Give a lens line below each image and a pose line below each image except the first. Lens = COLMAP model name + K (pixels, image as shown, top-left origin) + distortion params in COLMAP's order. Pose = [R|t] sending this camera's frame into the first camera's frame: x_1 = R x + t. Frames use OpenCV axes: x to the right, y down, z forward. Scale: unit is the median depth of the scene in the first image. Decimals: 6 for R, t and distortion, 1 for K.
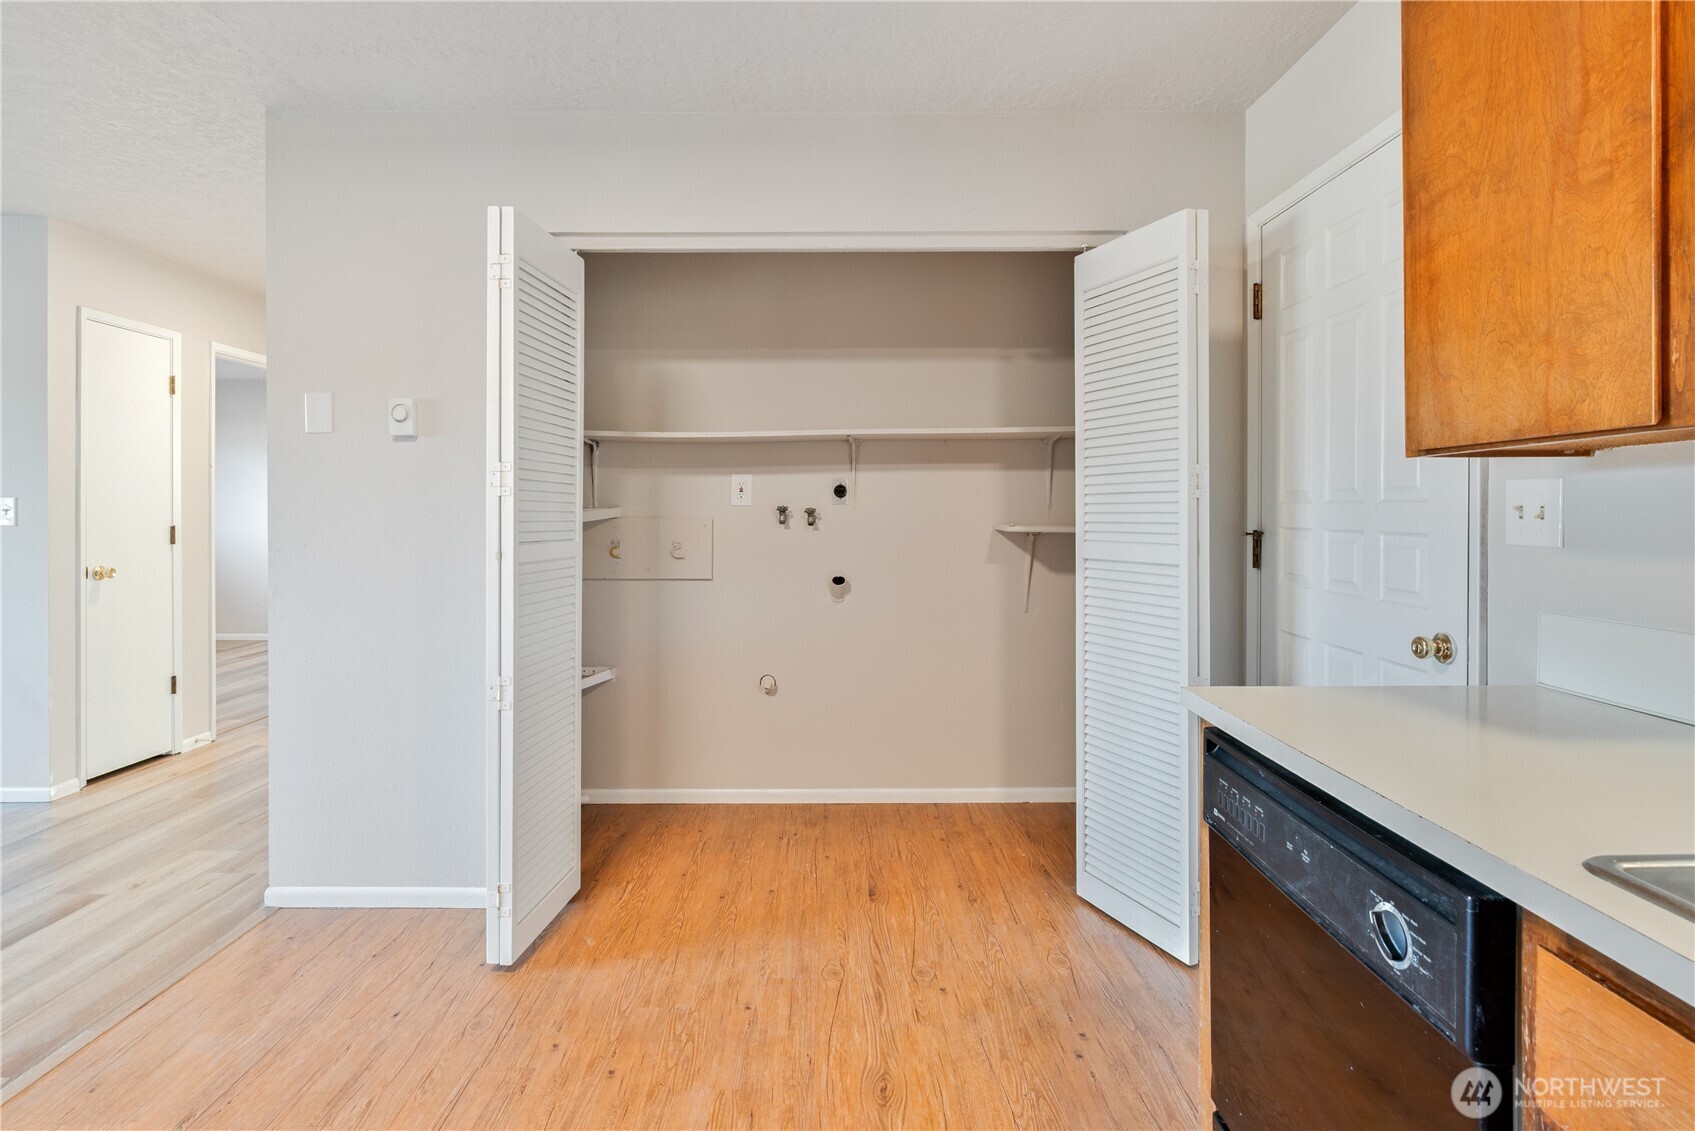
lens RADIAL K [[828.1, 0, 843.4], [0, 828.1, 512.9], [0, 0, 1]] dist [0.000985, 0.000478]
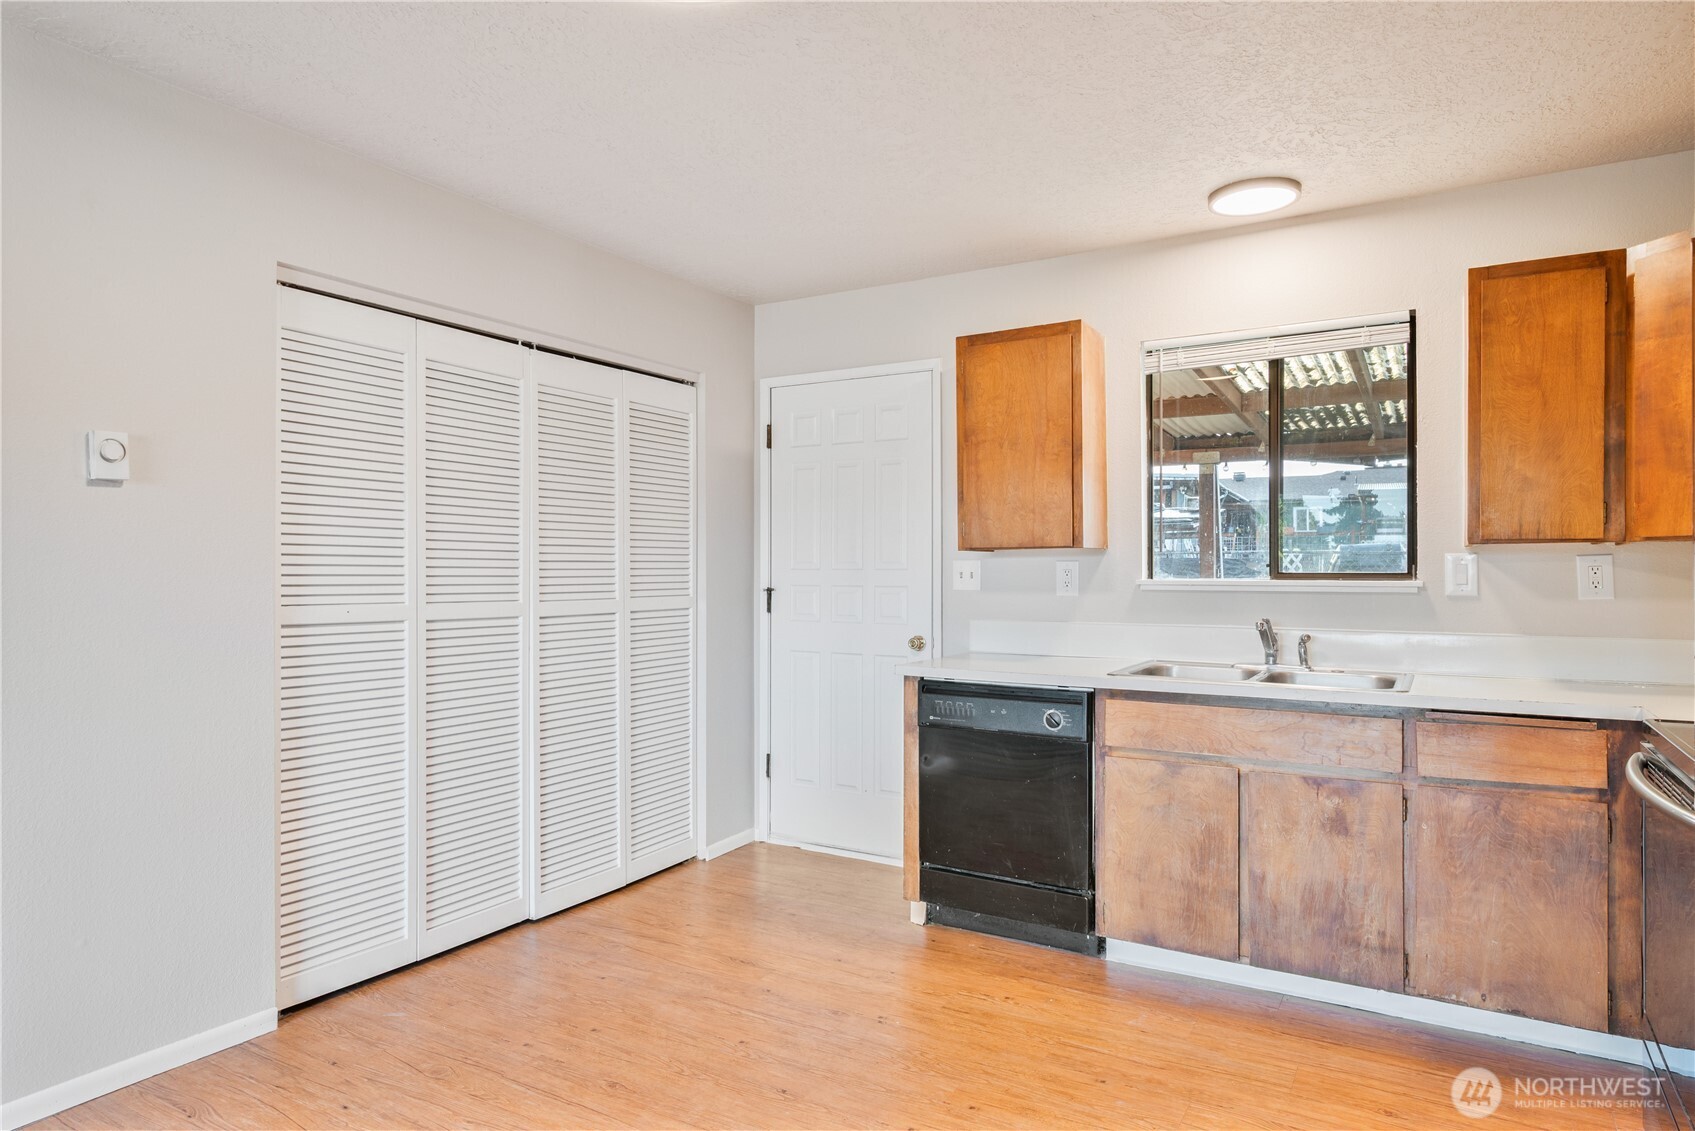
lens RADIAL K [[999.3, 0, 854.8], [0, 999.3, 570.1], [0, 0, 1]] dist [-0.002771, 0.001135]
pose [[0.509677, 0.002003, 0.860363, -1.468635], [0.003640, 0.999983, -0.004484, -0.003088], [-0.860358, 0.005417, 0.509662, -0.105510]]
